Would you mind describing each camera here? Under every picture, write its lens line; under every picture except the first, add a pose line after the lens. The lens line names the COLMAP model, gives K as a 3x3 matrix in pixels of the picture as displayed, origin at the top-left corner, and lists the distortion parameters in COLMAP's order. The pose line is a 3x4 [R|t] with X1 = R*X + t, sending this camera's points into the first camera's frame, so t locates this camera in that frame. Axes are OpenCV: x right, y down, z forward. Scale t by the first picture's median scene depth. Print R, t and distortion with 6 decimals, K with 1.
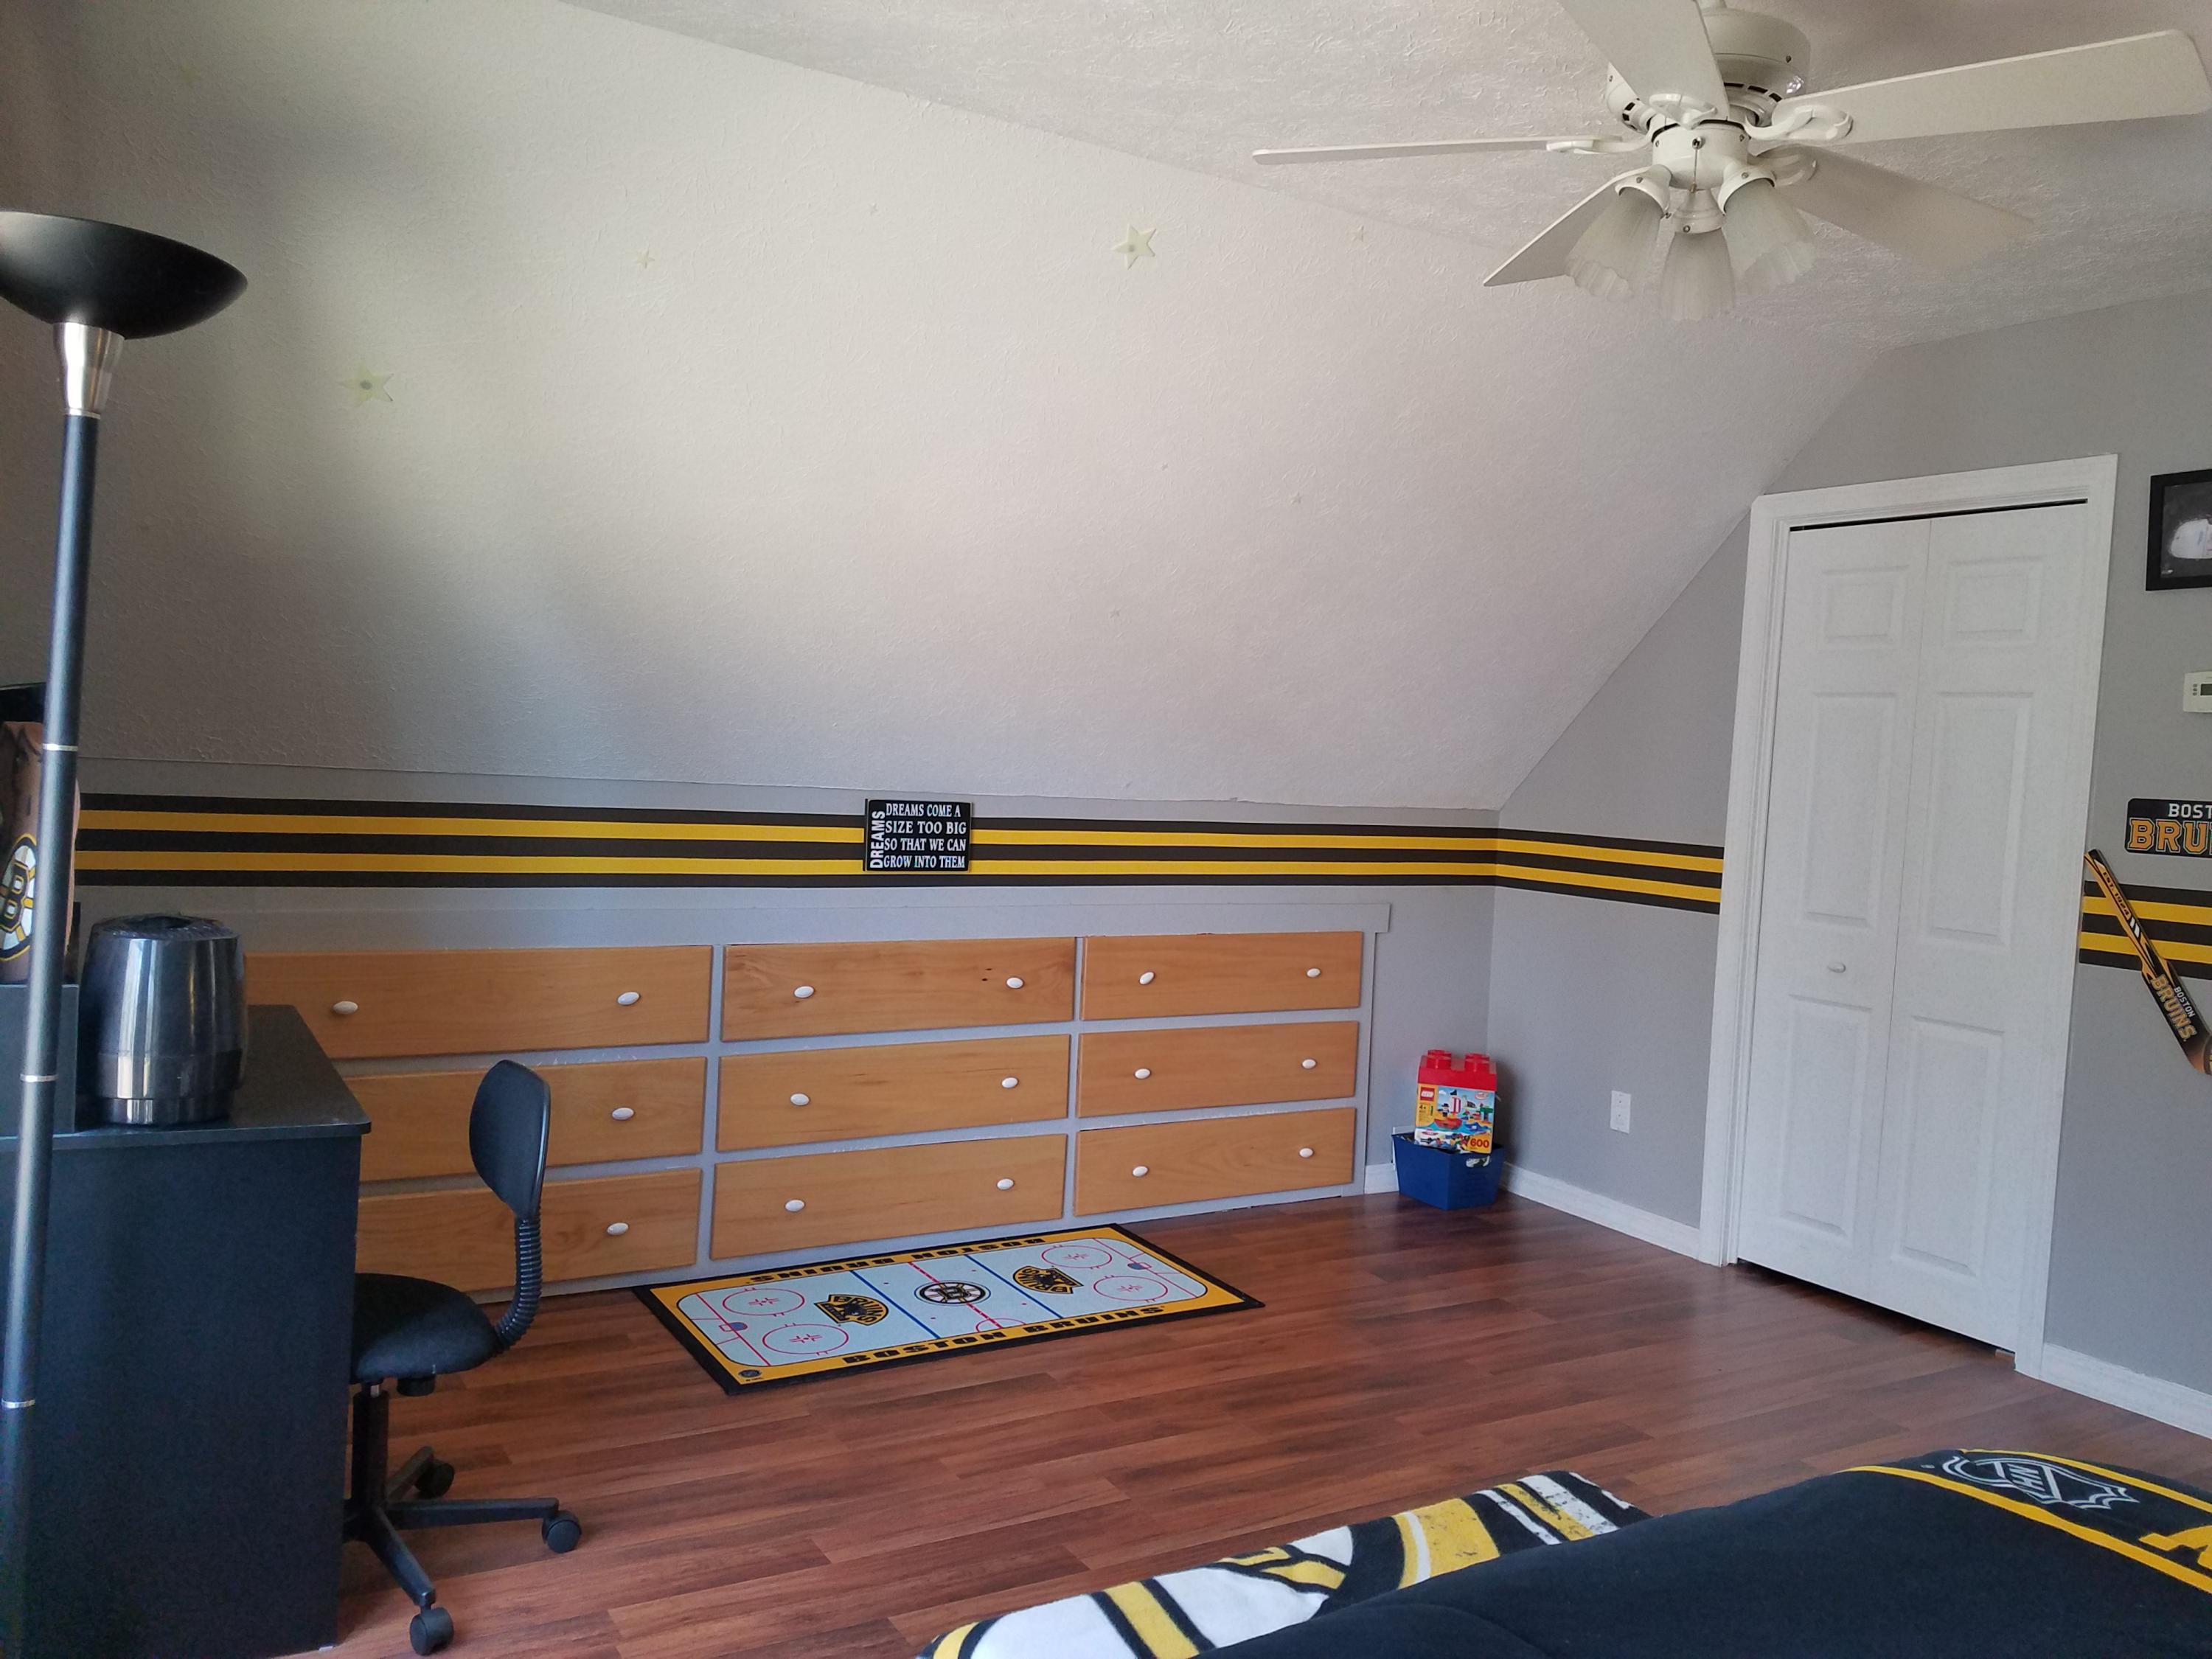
lens RADIAL K [[1688.9, 0, 1093.5], [0, 1688.9, 840.2], [0, 0, 1]] dist [0.209482, -0.251222]
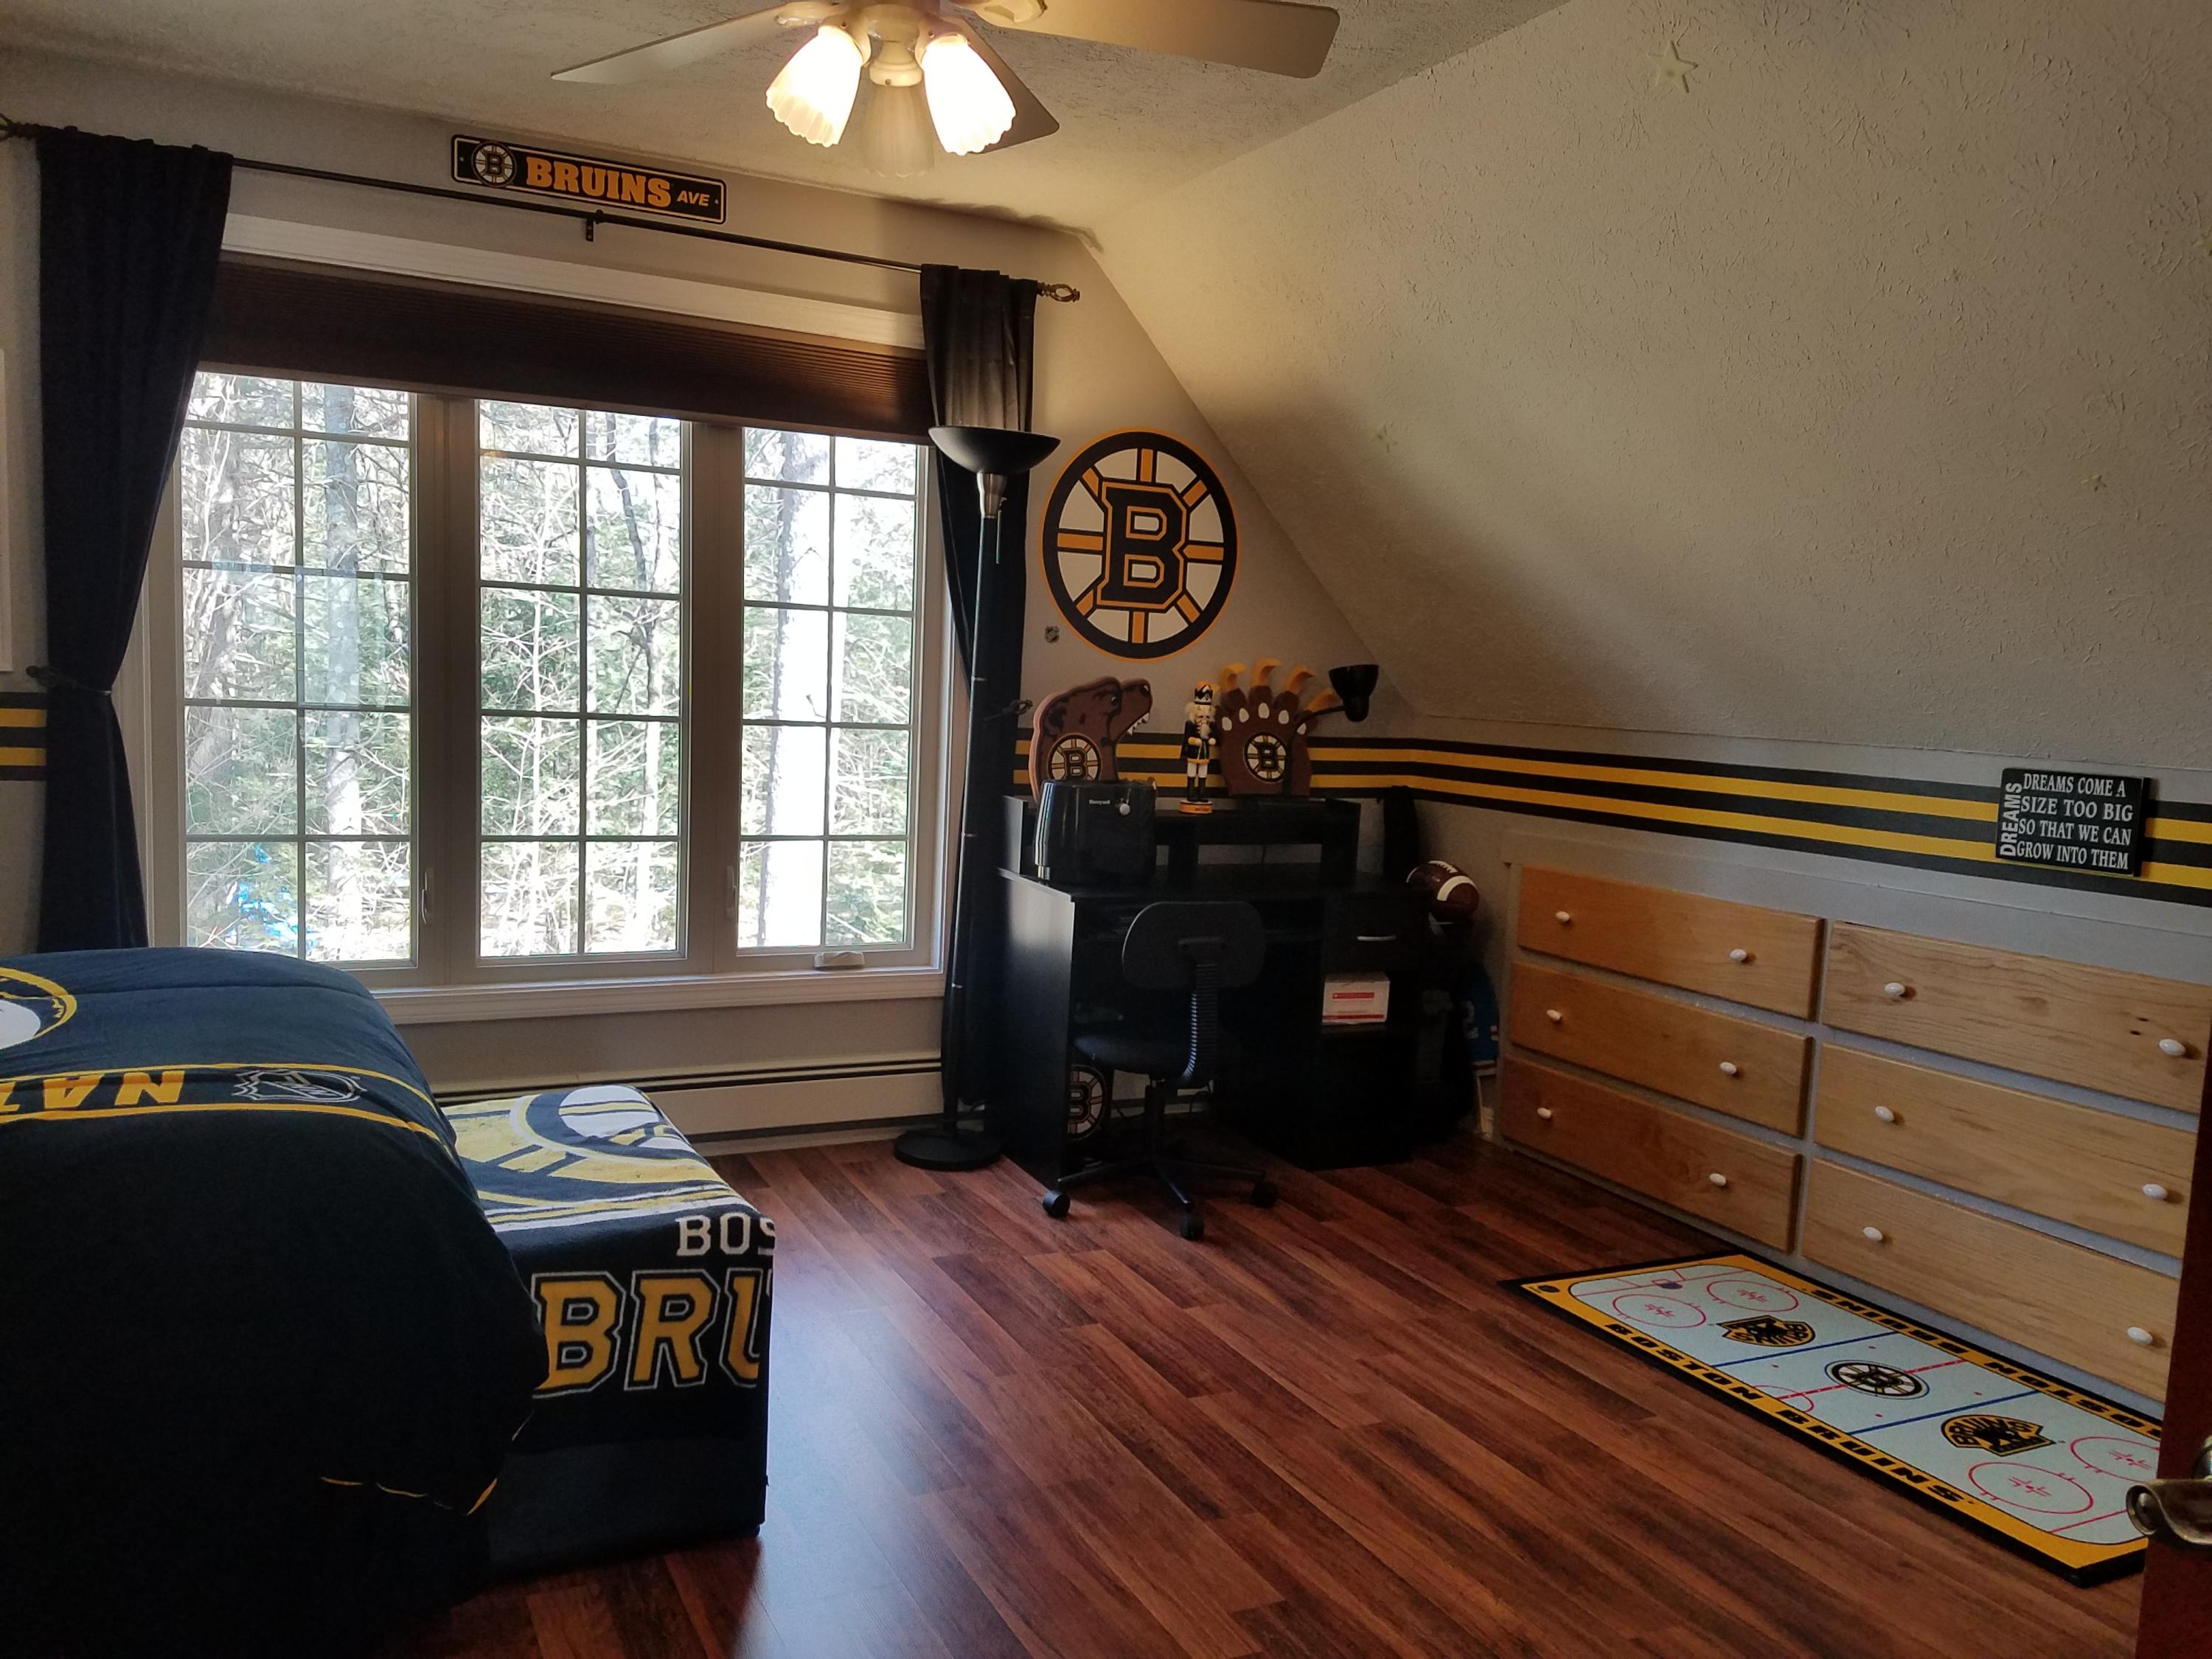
lens RADIAL K [[1688.9, 0, 1093.5], [0, 1688.9, 840.2], [0, 0, 1]] dist [0.209482, -0.251222]
pose [[-0.067161, 0.049055, -0.996536, 0.750462], [-0.098089, 0.993628, 0.055522, 0.006083], [0.992909, 0.101478, -0.061921, 0.671918]]
